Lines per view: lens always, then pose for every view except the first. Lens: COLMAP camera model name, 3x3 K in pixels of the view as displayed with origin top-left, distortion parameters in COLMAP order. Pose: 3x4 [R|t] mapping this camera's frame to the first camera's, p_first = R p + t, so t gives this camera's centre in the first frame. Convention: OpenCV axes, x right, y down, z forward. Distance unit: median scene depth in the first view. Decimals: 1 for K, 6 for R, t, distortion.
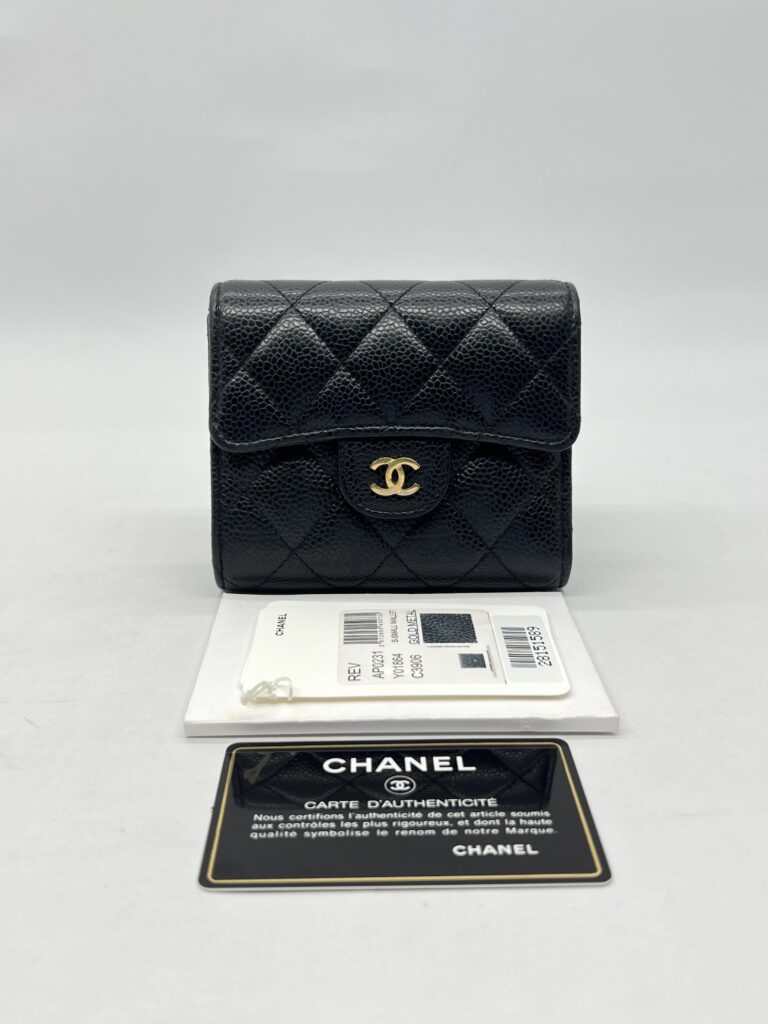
lens RADIAL K [[1291.0, 0, 385.8], [0, 1291.0, 509.8], [0, 0, 1]] dist [-0.039300, 0.000000]
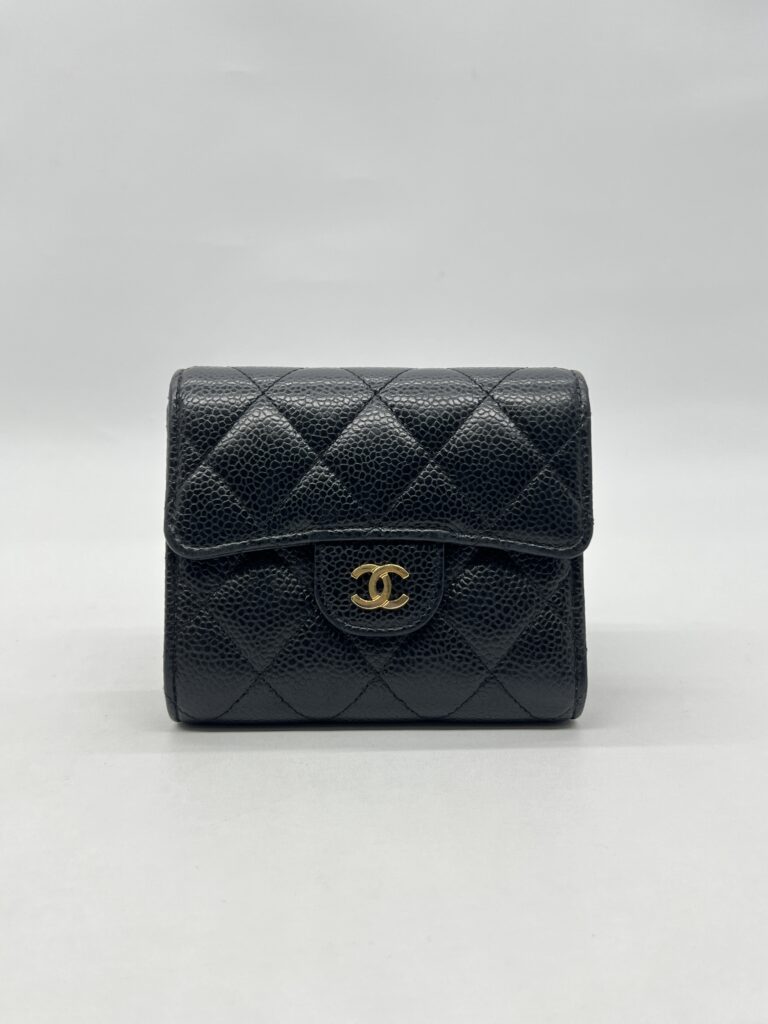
lens RADIAL K [[993.0, 0, 386.6], [0, 993.0, 510.1], [0, 0, 1]] dist [0.124299, 0.000000]
pose [[0.999736, 0.003071, 0.022759, -0.003752], [-0.000149, 0.991864, -0.127300, 0.007821], [-0.022965, 0.127263, 0.991603, 0.333829]]
